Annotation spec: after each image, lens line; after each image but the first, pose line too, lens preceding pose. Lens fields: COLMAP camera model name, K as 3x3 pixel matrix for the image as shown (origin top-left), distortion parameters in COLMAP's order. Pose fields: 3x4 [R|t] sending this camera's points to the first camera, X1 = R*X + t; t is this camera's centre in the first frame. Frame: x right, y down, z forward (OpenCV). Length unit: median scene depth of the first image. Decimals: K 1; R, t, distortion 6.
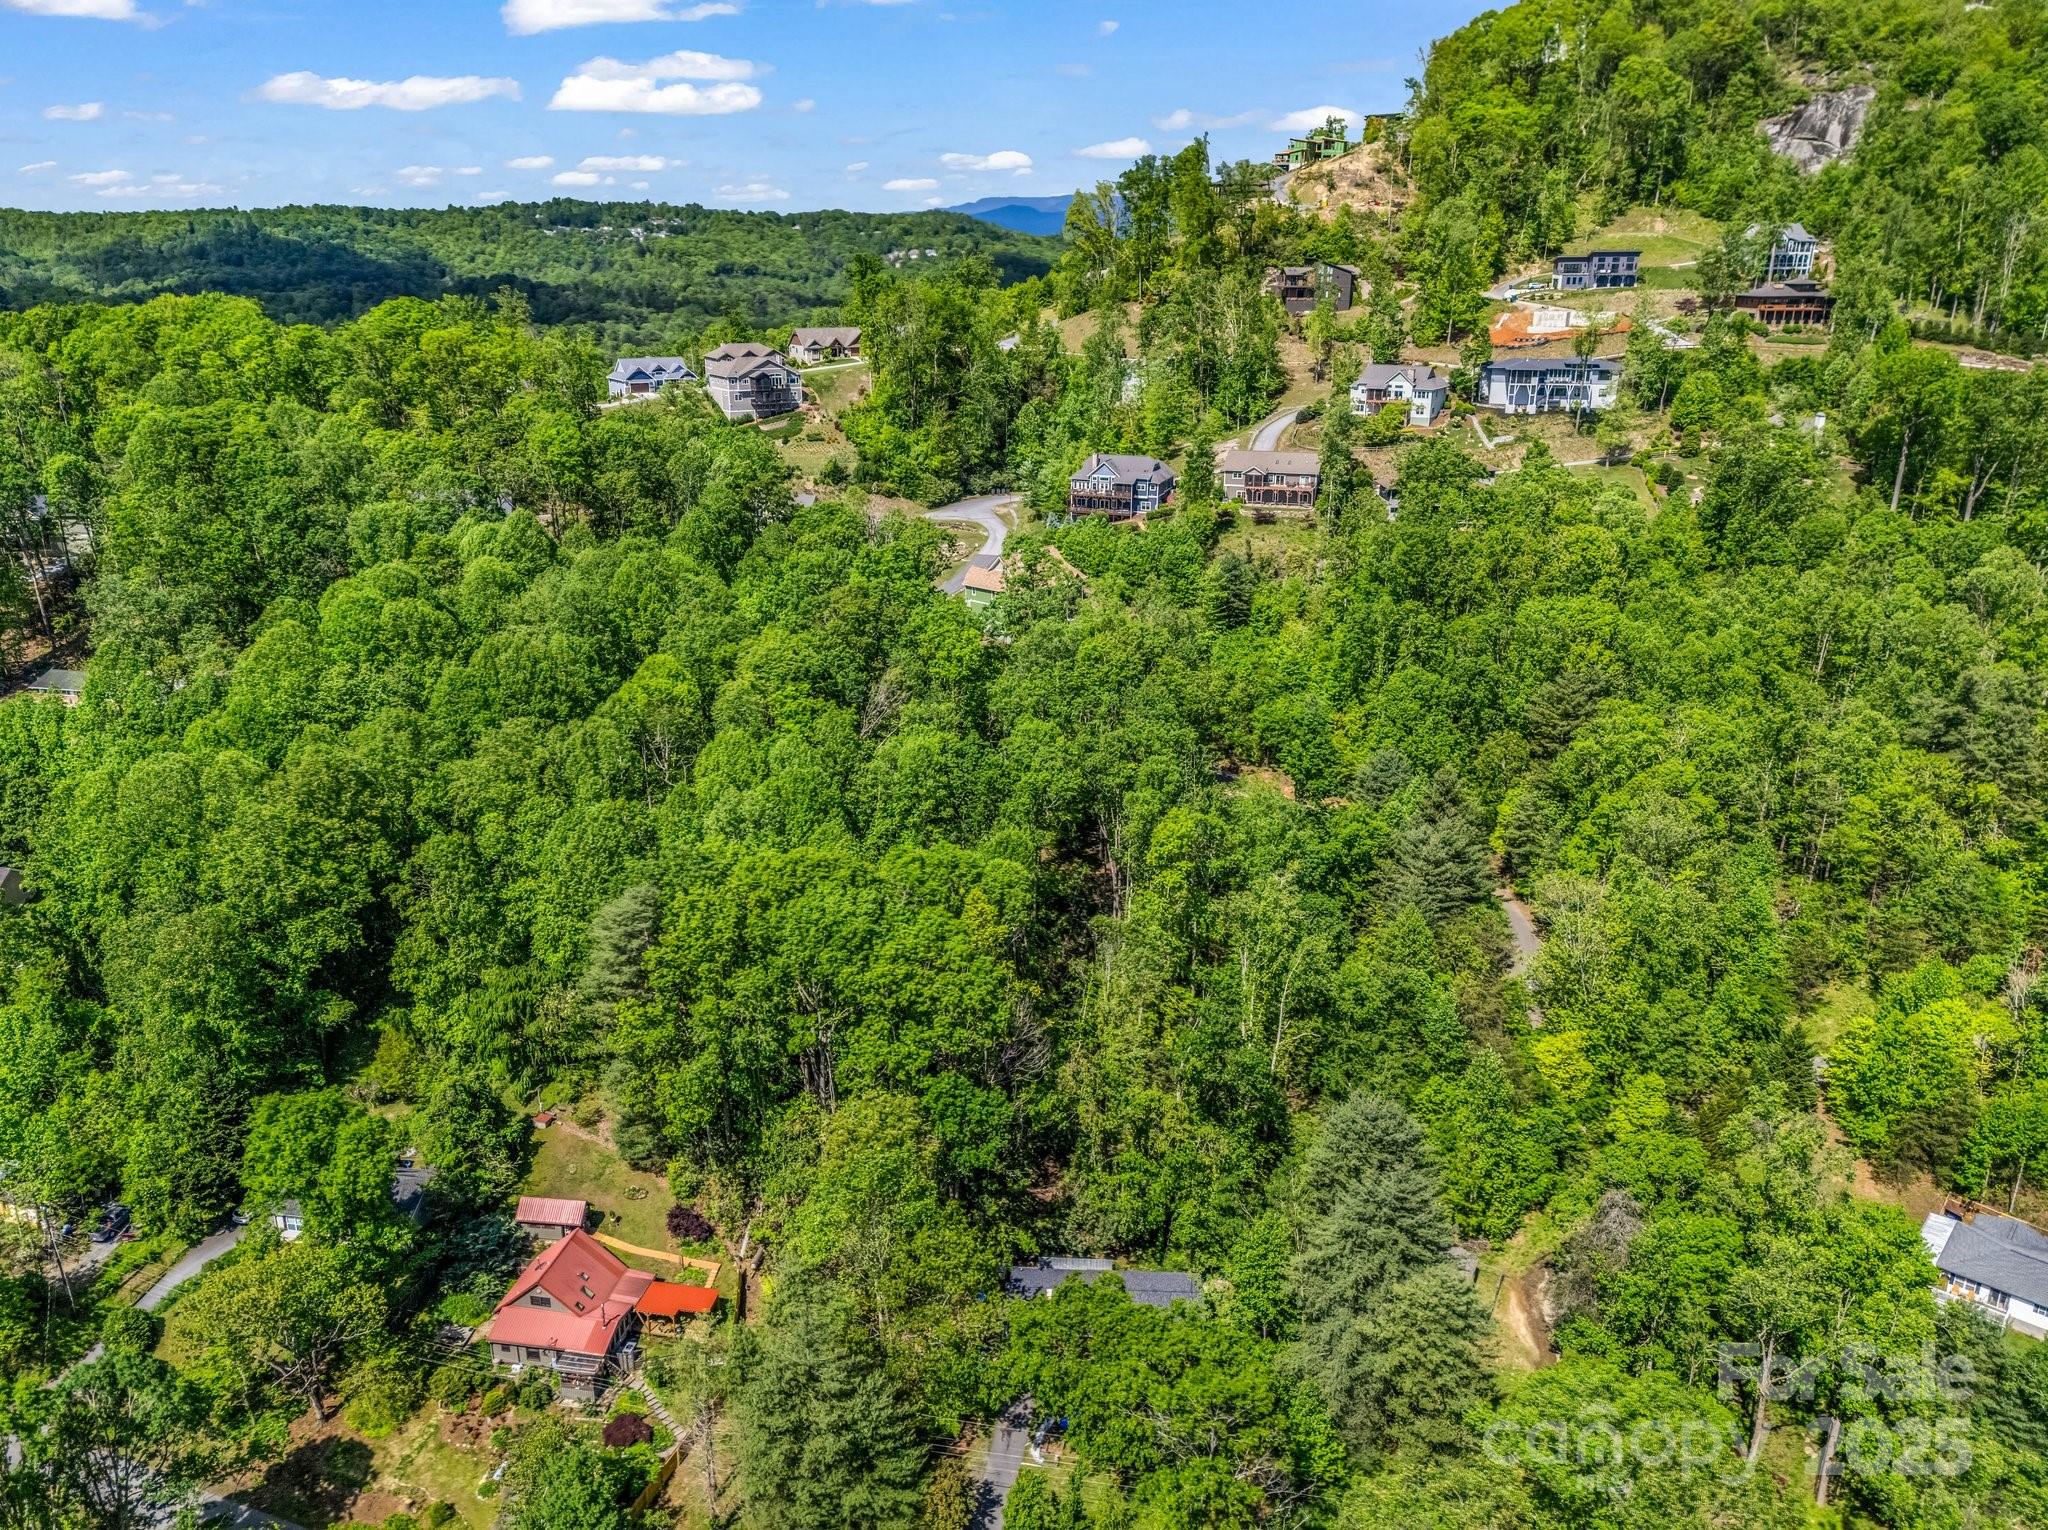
lens RADIAL K [[1516.6, 0, 1011.0], [0, 1516.6, 774.2], [0, 0, 1]] dist [0.071575, -0.064956]
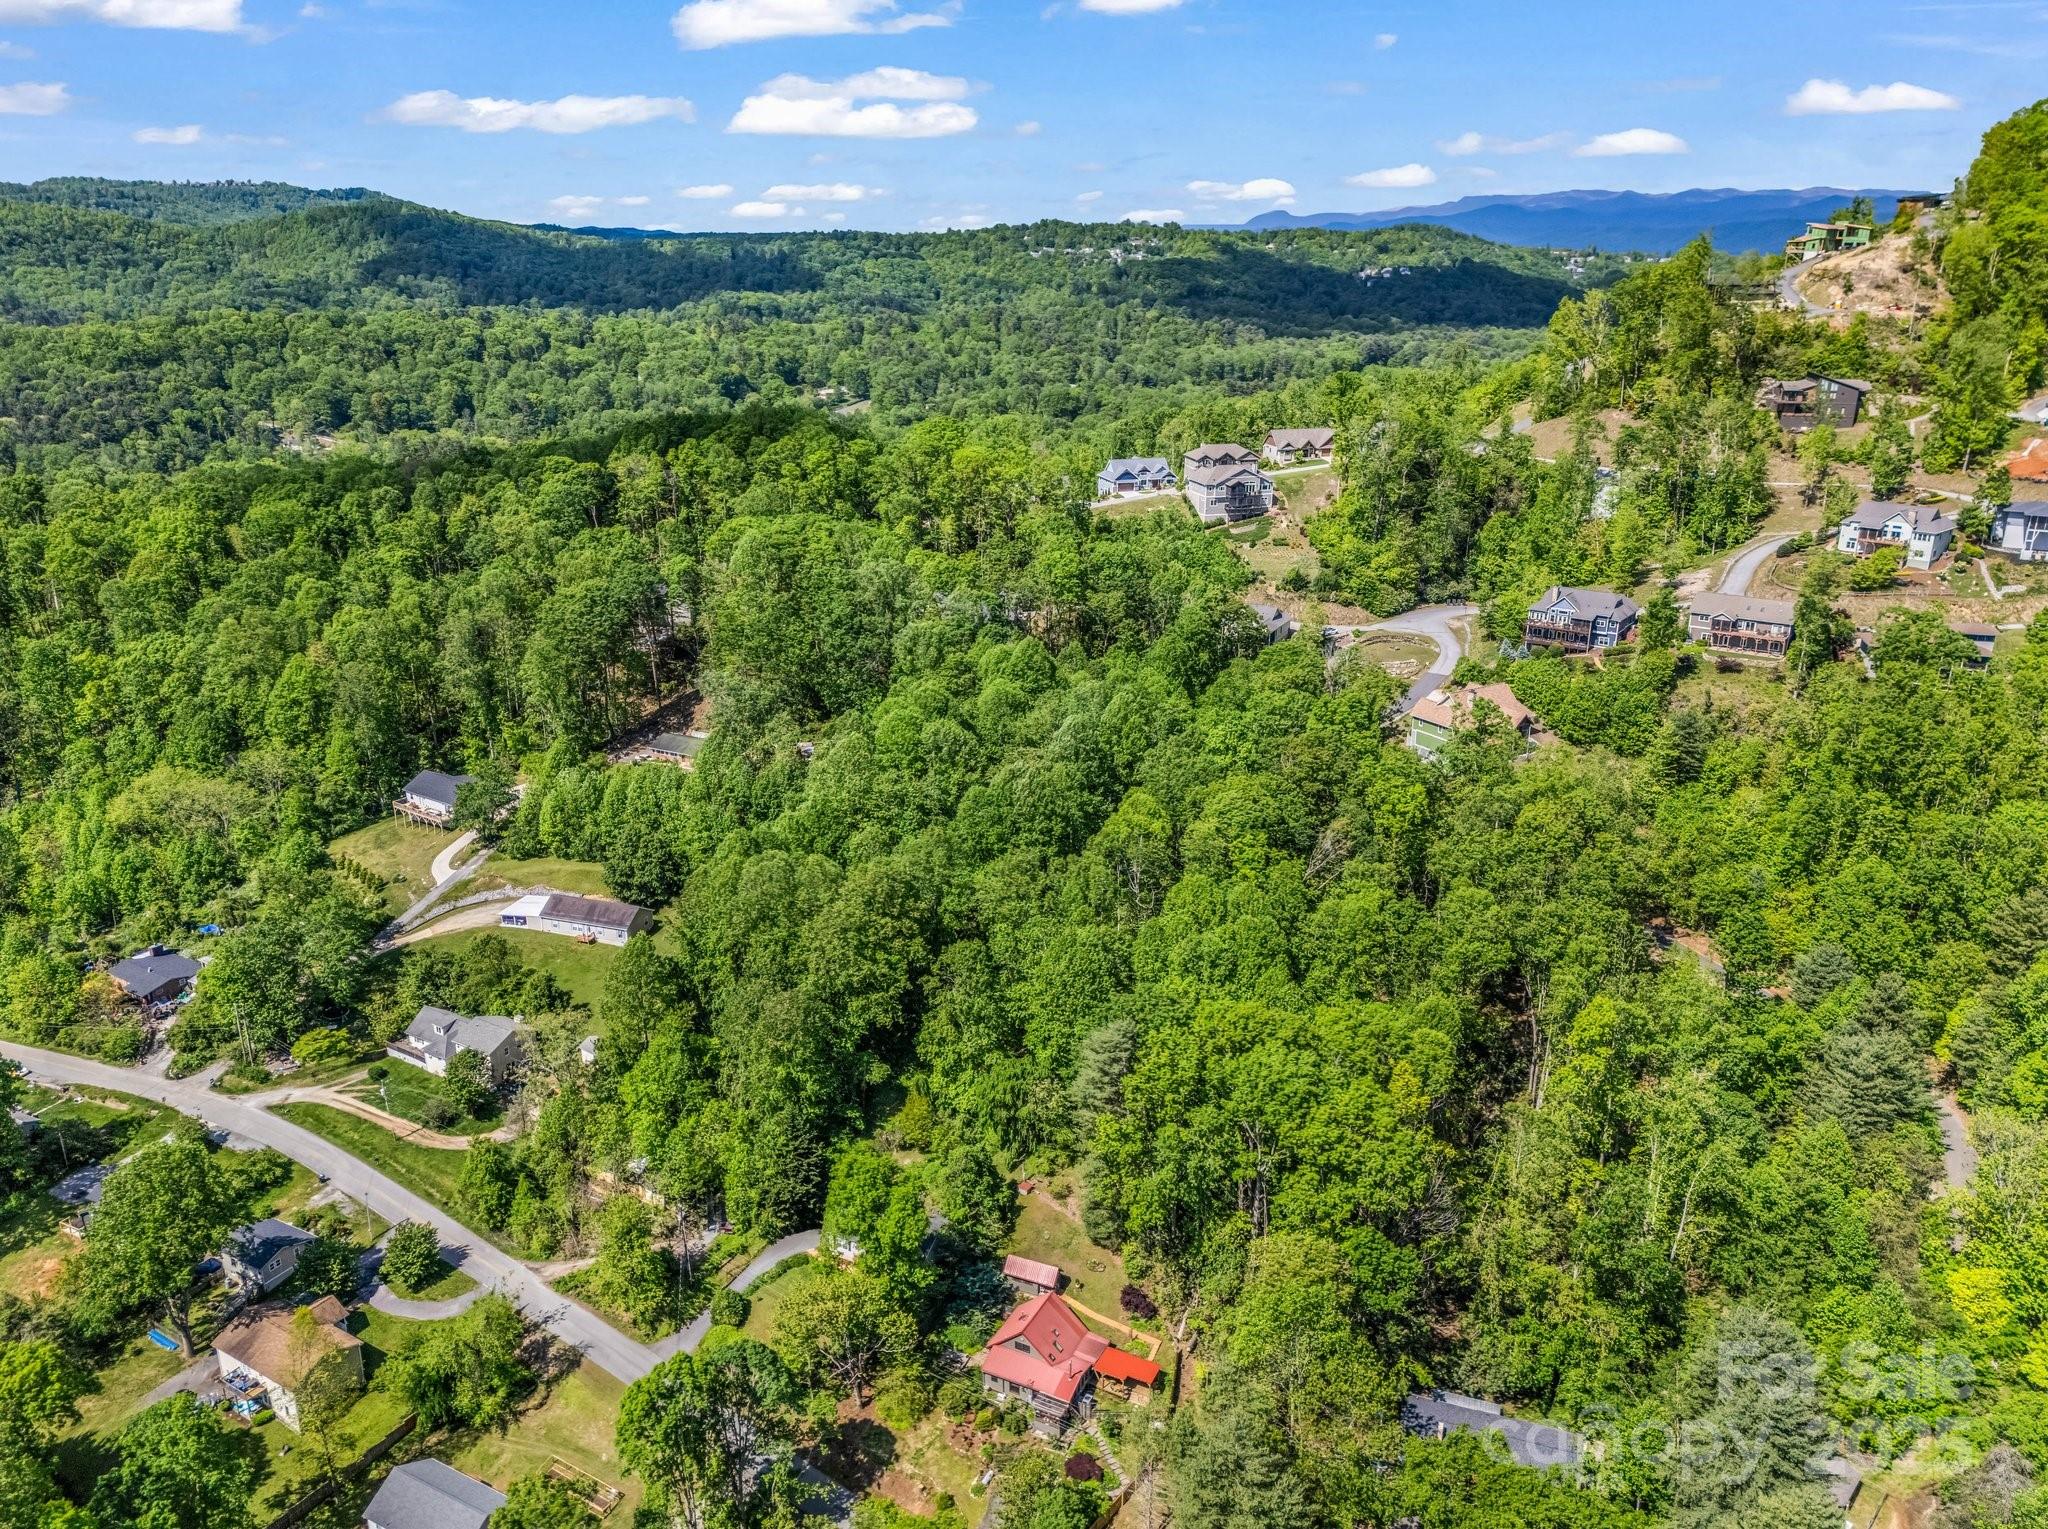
lens RADIAL K [[1516.6, 0, 1008.0], [0, 1516.6, 759.2], [0, 0, 1]] dist [0.071575, -0.064956]
pose [[0.957989, 0.090206, -0.272250, -0.011590], [-0.093265, 0.995640, 0.001708, -0.091830], [0.271217, 0.023755, 0.962225, -0.151096]]
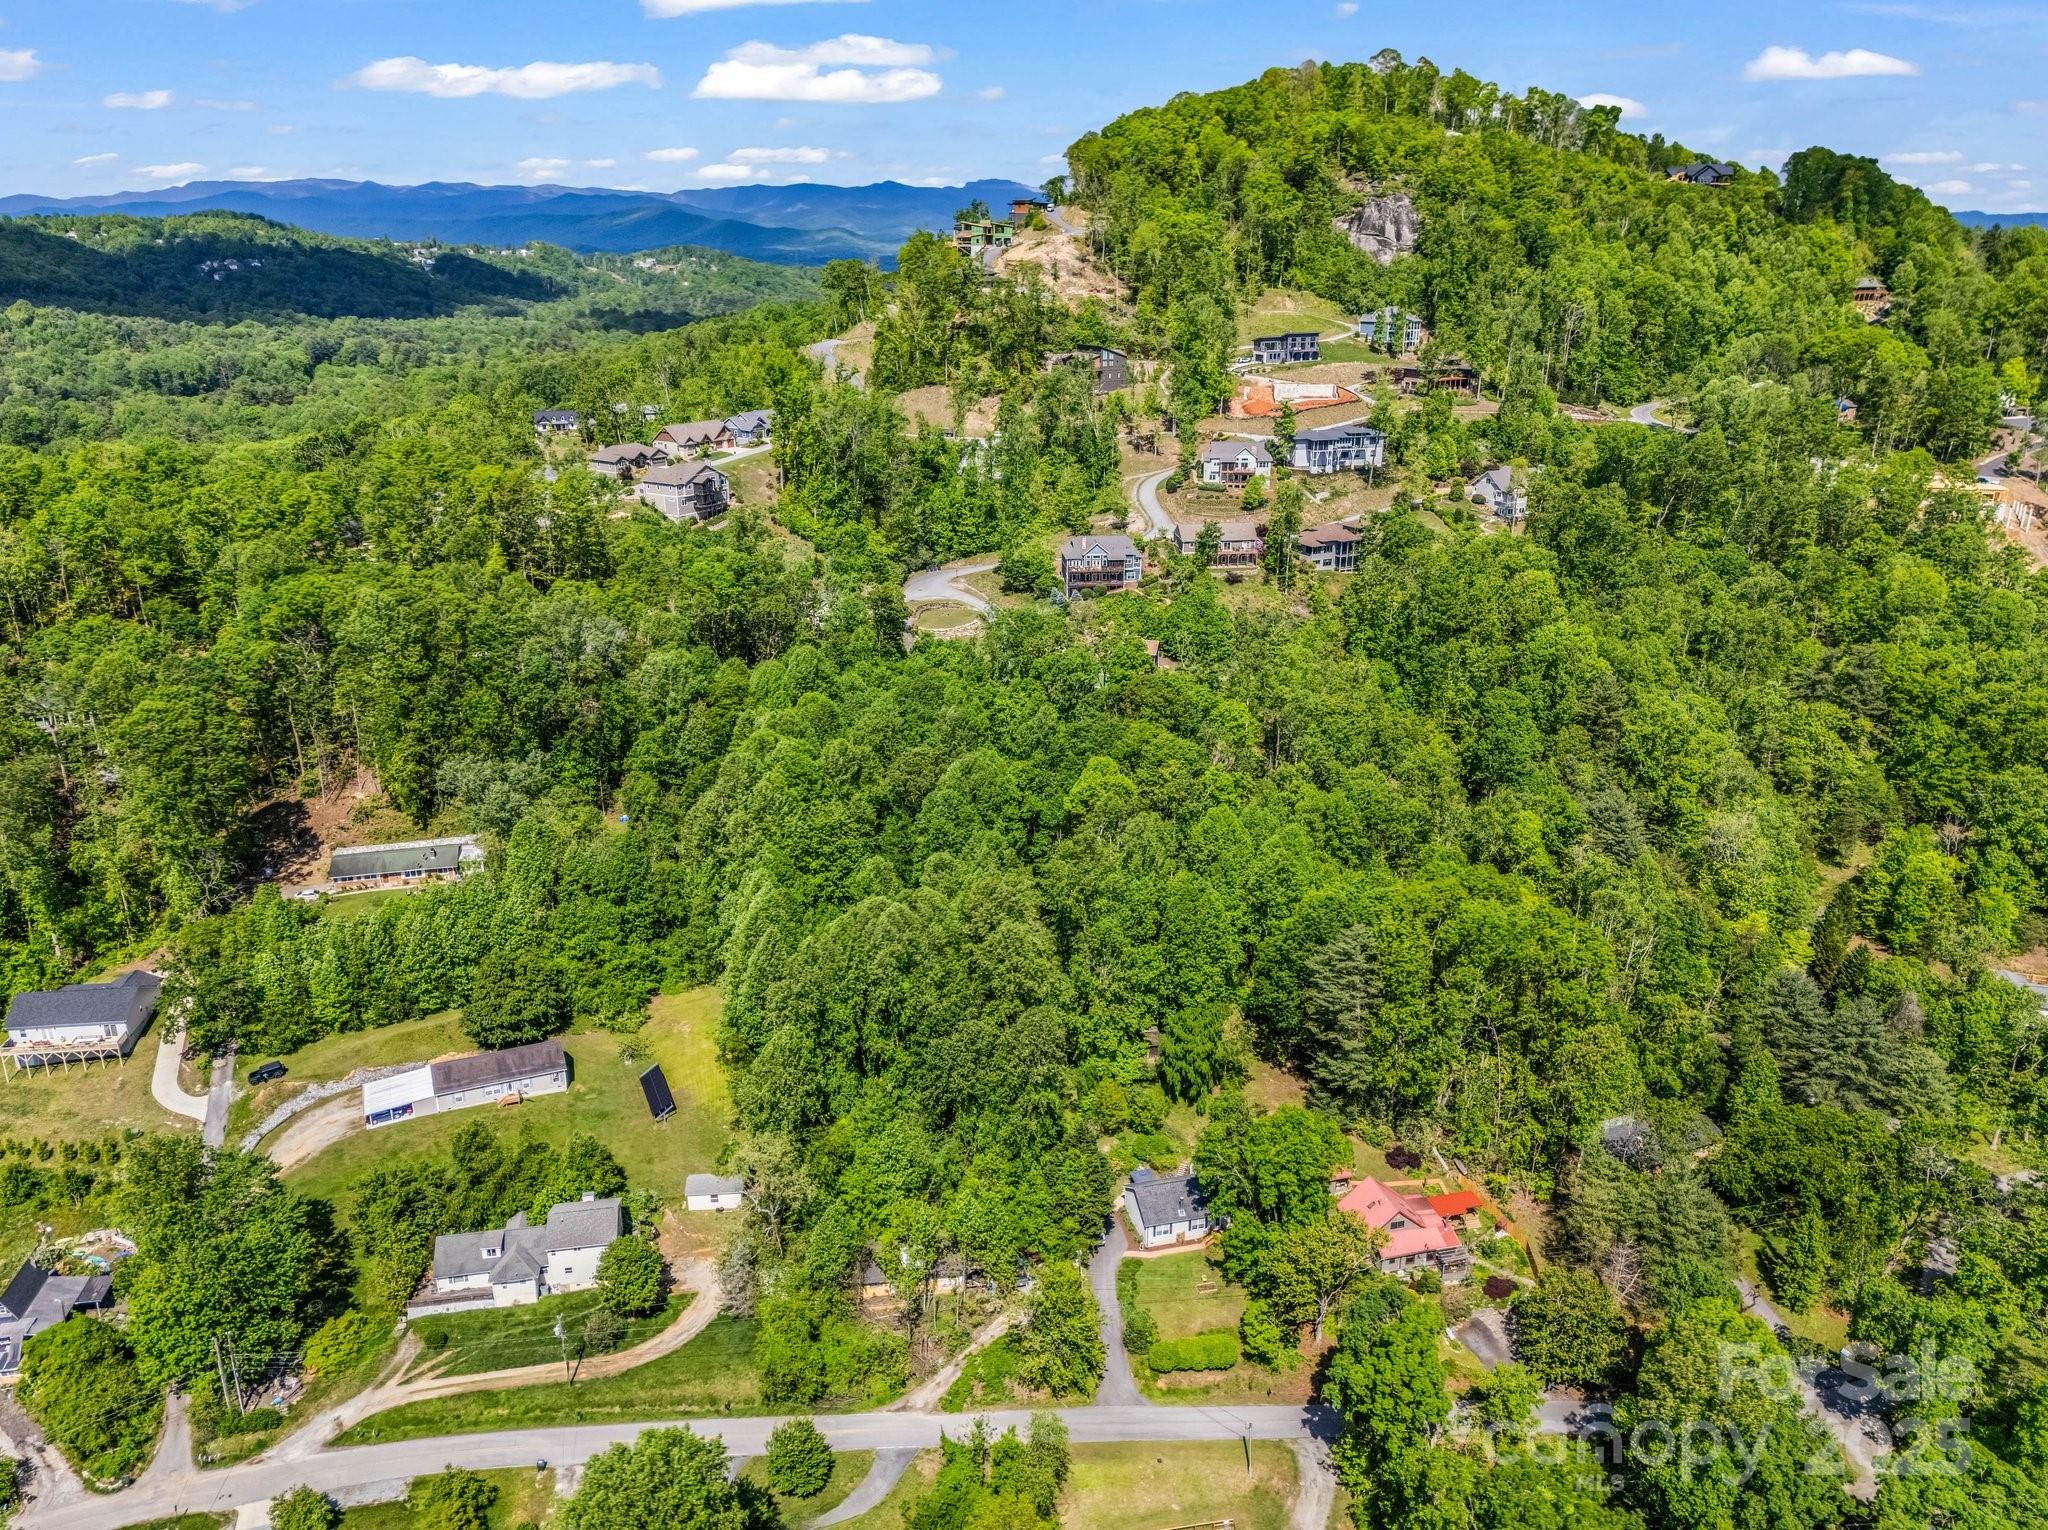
lens RADIAL K [[1516.6, 0, 1025.1], [0, 1516.6, 776.2], [0, 0, 1]] dist [0.071575, -0.064956]
pose [[0.902898, -0.147663, 0.403696, -0.746946], [0.146154, 0.988652, 0.034742, -0.107462], [-0.404245, 0.027633, 0.914233, -0.107668]]
